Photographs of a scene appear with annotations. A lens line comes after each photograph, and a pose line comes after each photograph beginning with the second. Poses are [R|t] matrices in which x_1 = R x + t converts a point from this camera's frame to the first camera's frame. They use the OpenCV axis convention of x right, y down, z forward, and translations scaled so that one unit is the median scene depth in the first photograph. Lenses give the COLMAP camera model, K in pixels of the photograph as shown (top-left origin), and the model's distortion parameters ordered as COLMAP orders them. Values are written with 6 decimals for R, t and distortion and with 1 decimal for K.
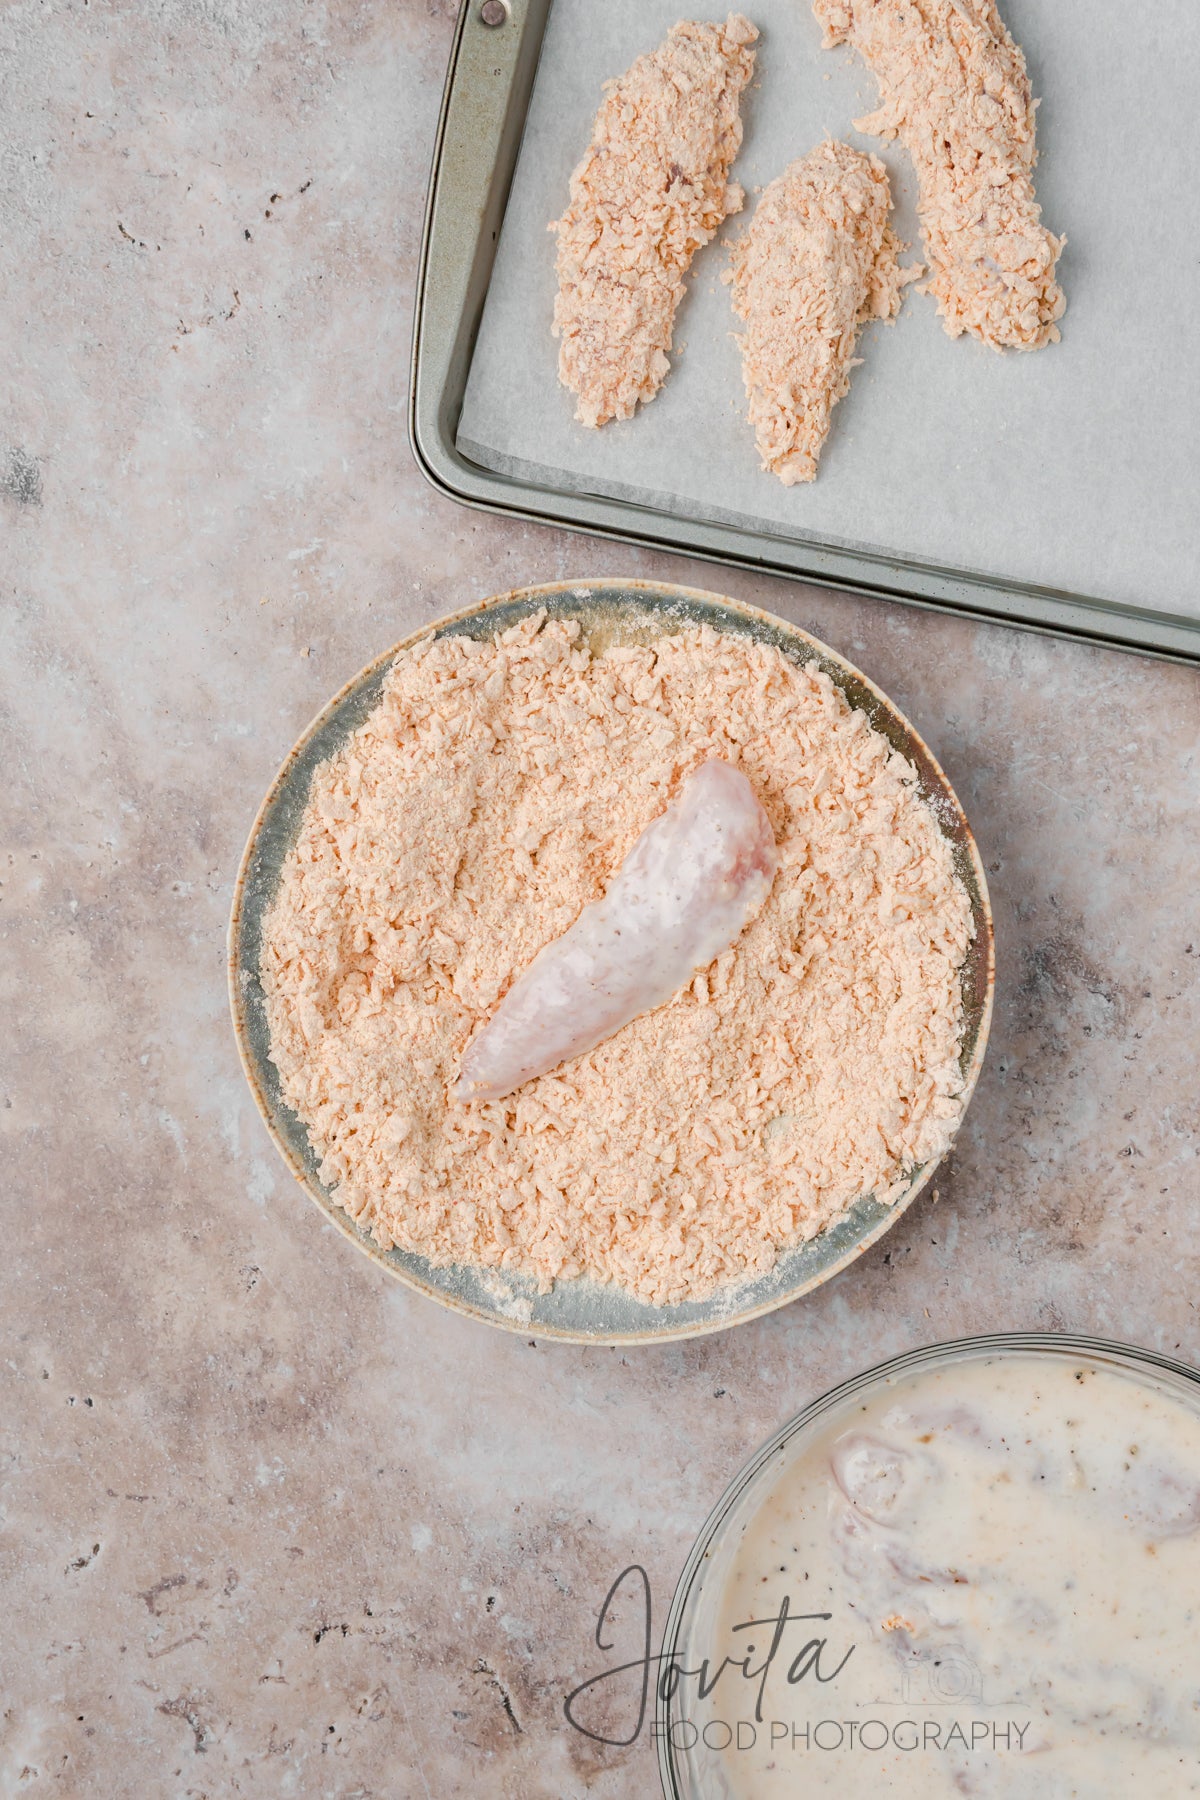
lens RADIAL K [[7813.0, 0, 617.4], [0, 7813.0, 899.3], [0, 0, 1]] dist [0.197895, 0.000000]
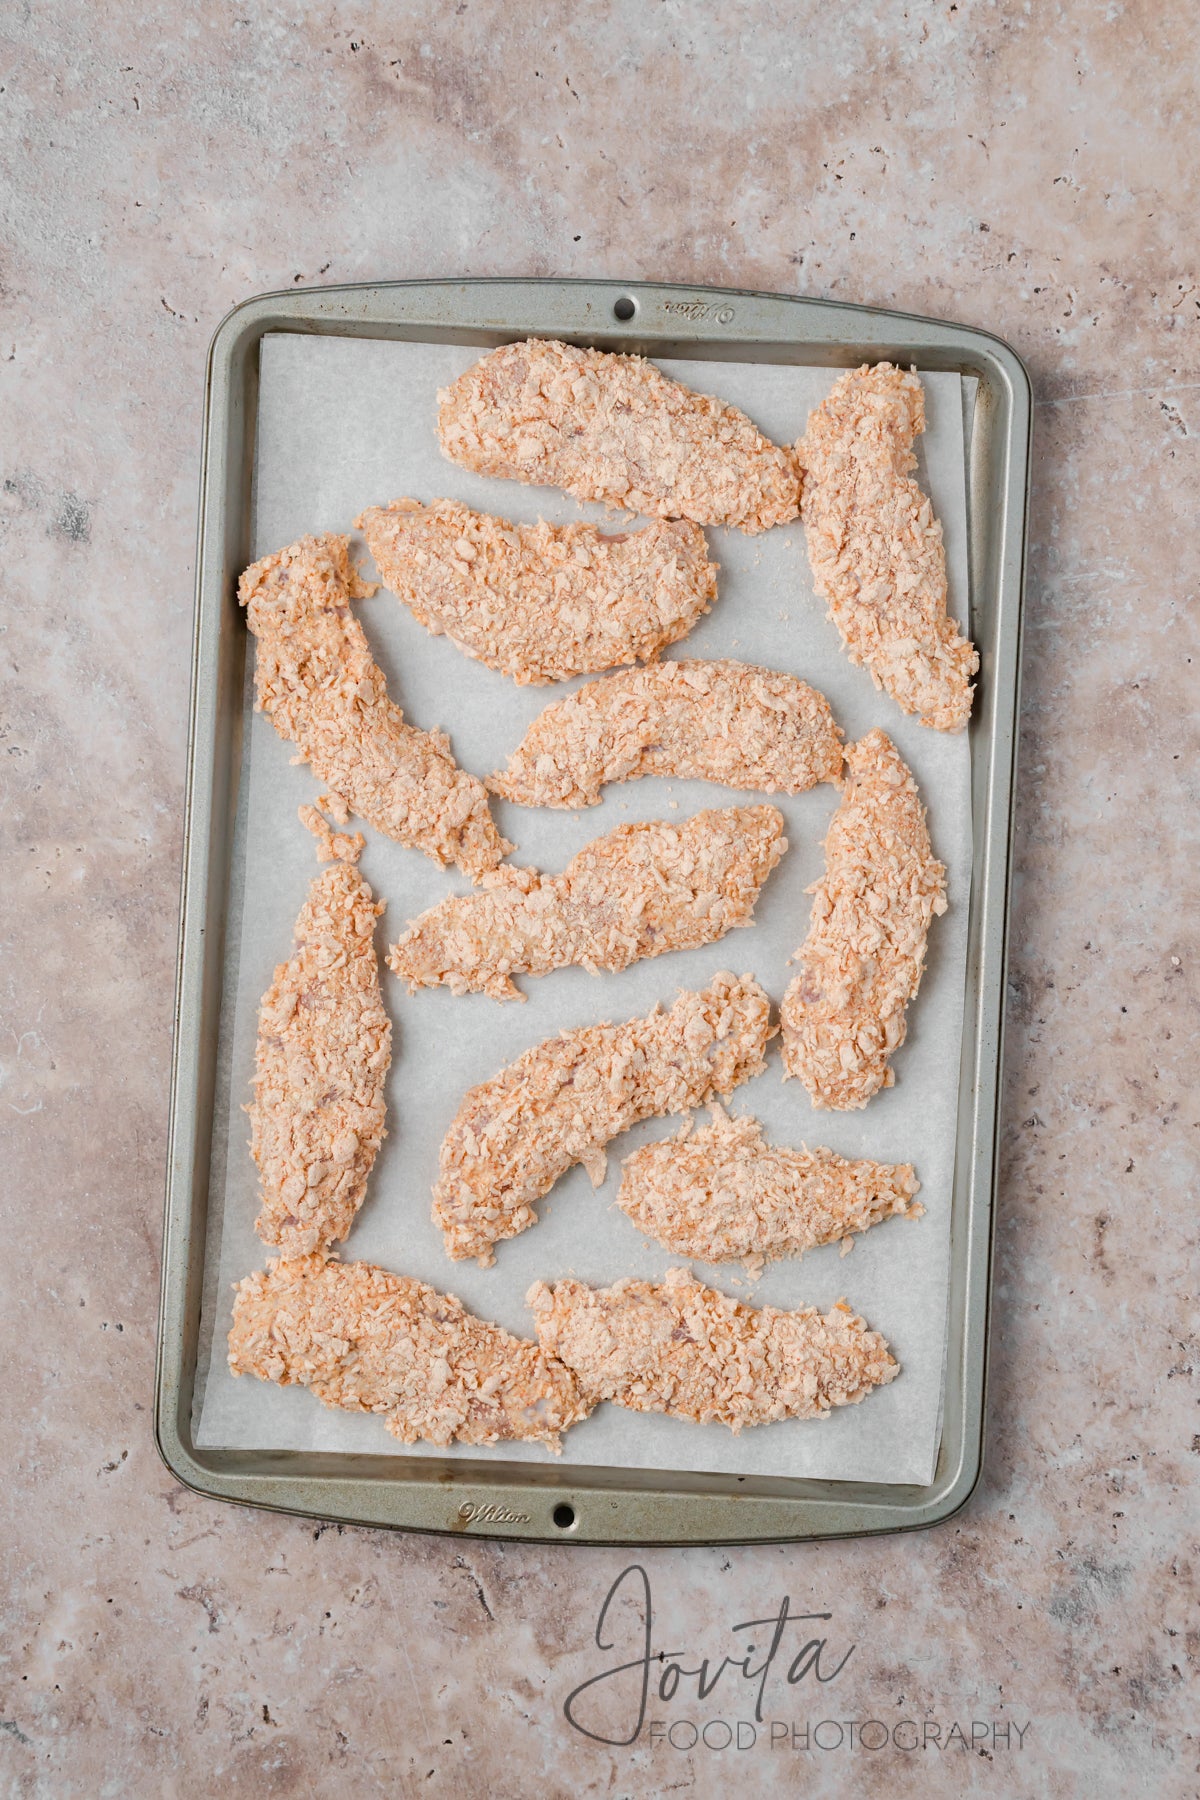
lens RADIAL K [[7813.0, 0, 598.3], [0, 7813.0, 916.0], [0, 0, 1]] dist [0.197895, 0.000000]
pose [[0.999886, 0.015101, 0.000061, 0.001428], [-0.015101, 0.999883, 0.002271, 0.000468], [-0.000027, -0.002271, 0.999997, -0.143639]]
